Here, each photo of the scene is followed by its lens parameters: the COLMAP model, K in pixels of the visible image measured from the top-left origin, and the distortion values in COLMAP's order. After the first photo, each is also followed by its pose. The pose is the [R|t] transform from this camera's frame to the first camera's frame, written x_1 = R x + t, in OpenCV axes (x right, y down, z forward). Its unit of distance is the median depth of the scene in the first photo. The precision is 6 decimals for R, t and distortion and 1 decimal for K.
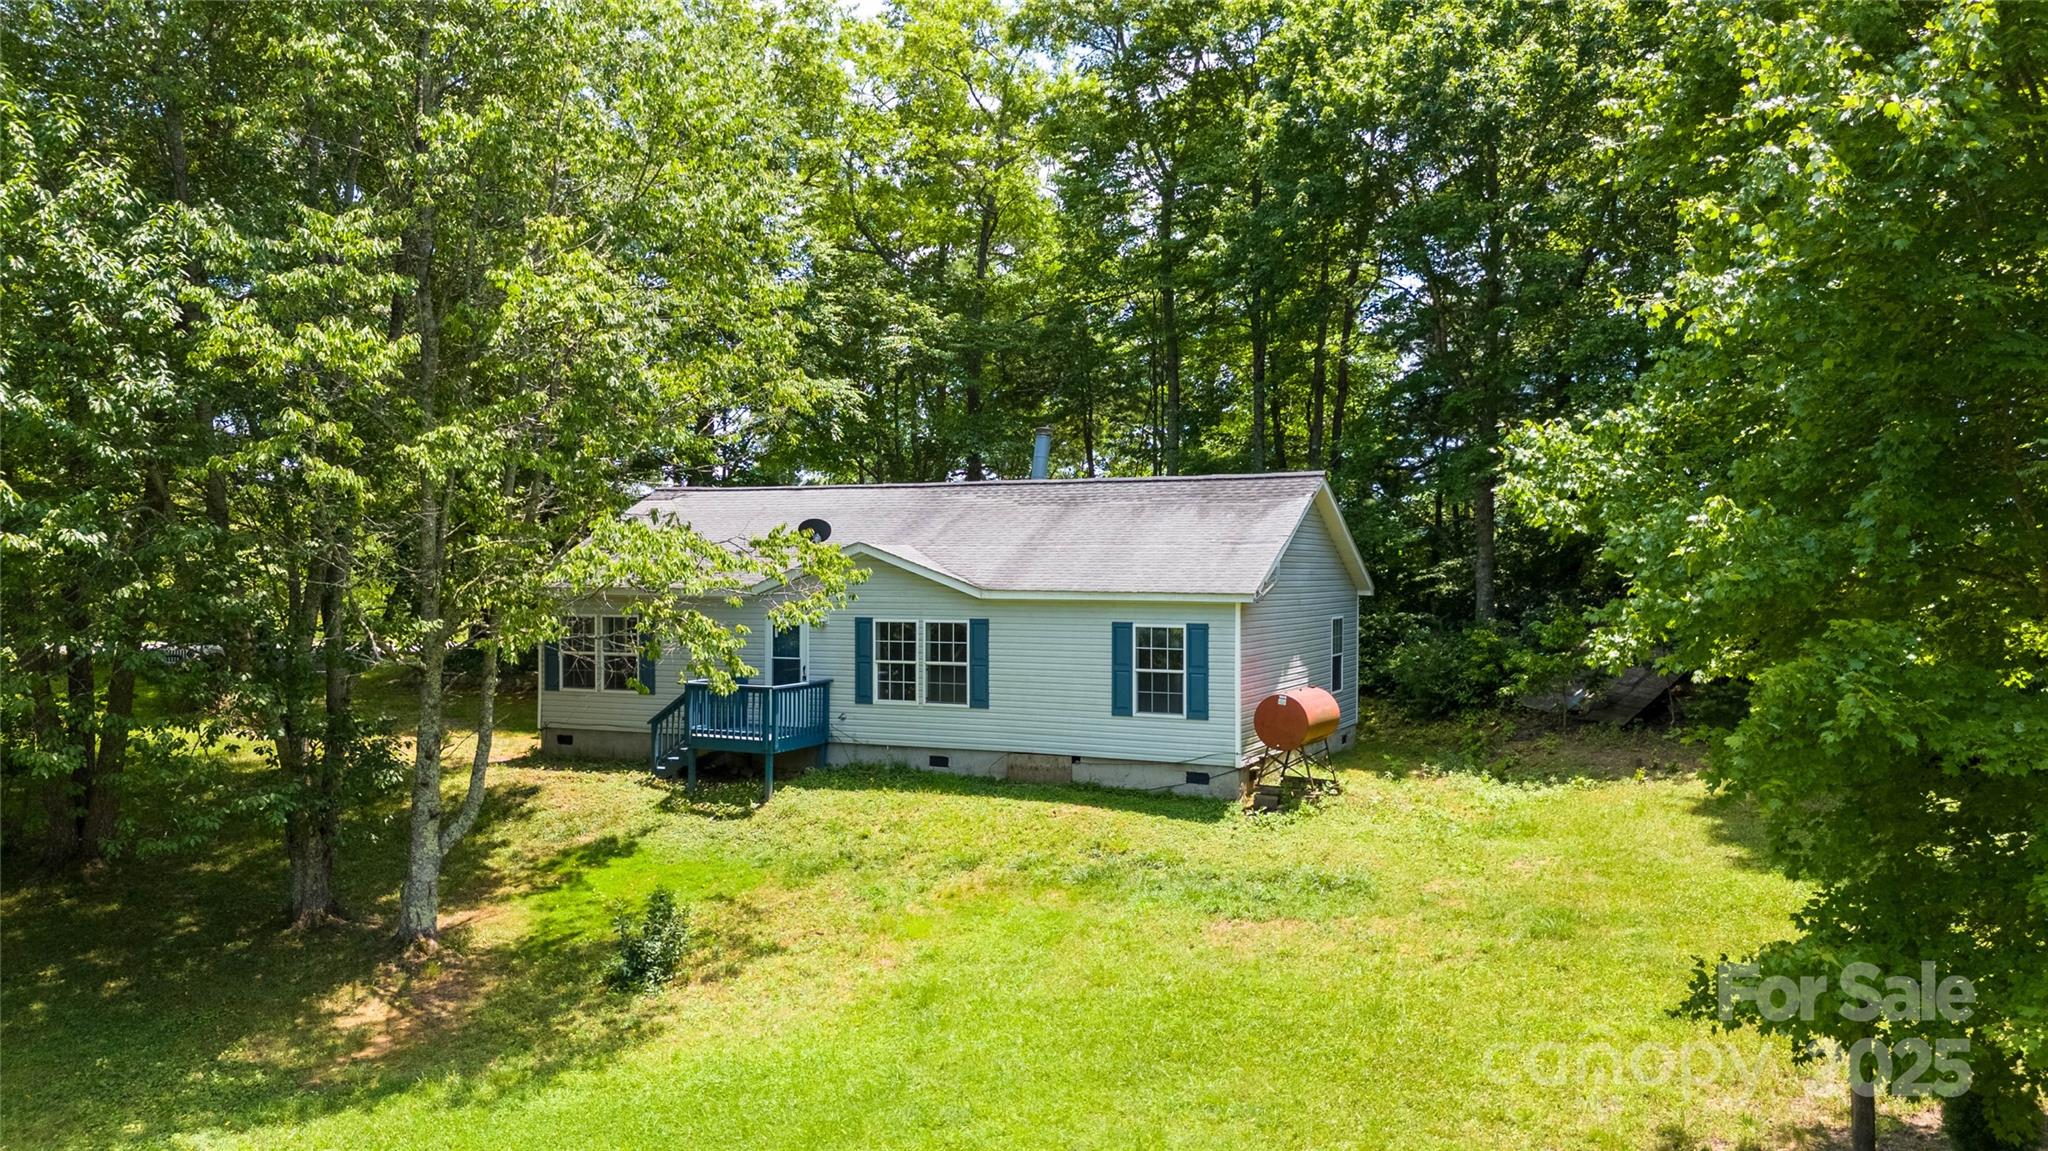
lens RADIAL K [[1501.5, 0, 1037.6], [0, 1501.5, 576.0], [0, 0, 1]] dist [0.064327, -0.047852]
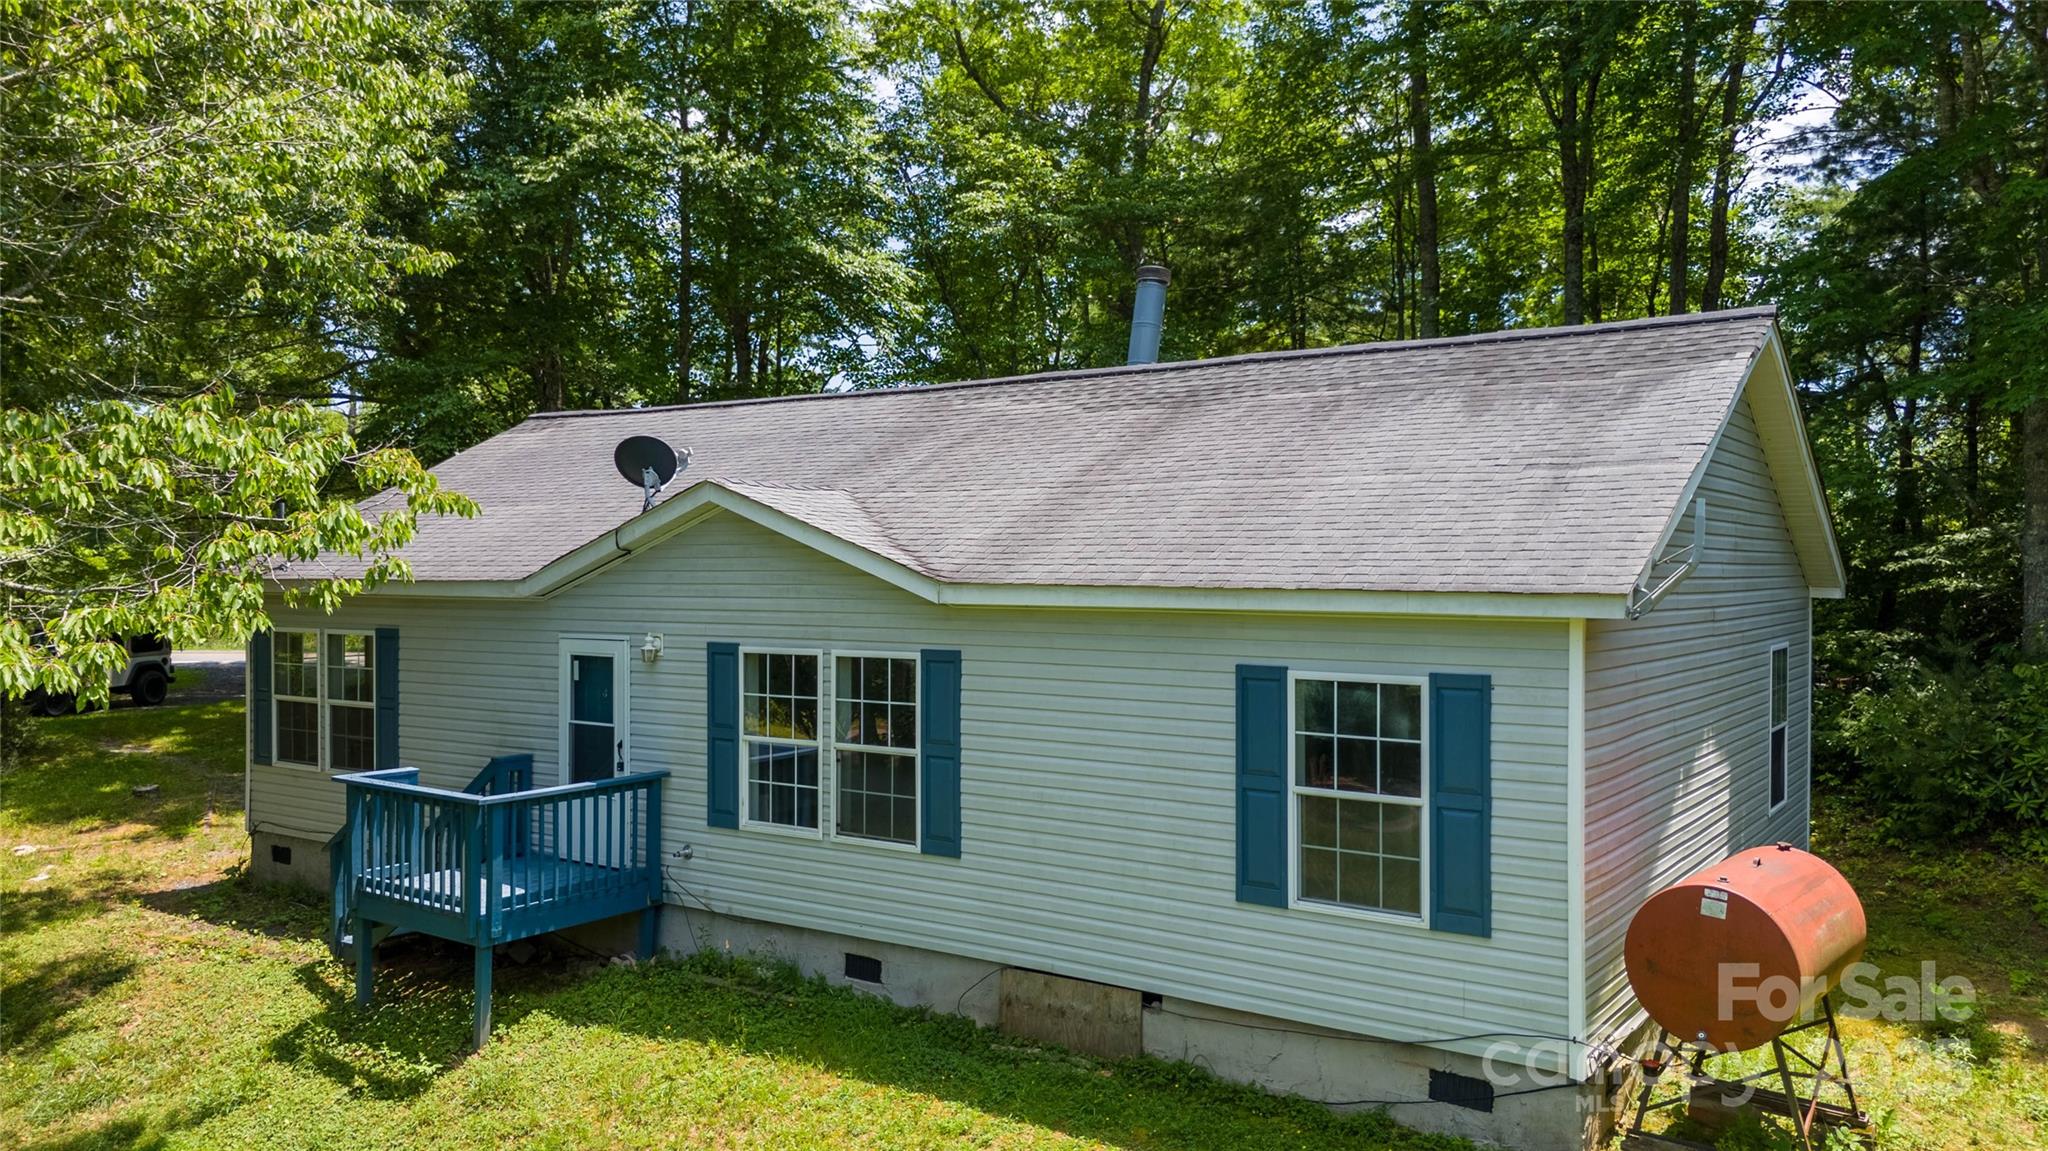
lens RADIAL K [[1501.5, 0, 1037.6], [0, 1501.5, 576.0], [0, 0, 1]] dist [0.064327, -0.047852]
pose [[0.984896, 0.000931, -0.173146, 0.063117], [-0.000815, 0.999999, 0.000740, 0.006646], [0.173146, -0.000588, 0.984896, 0.569560]]
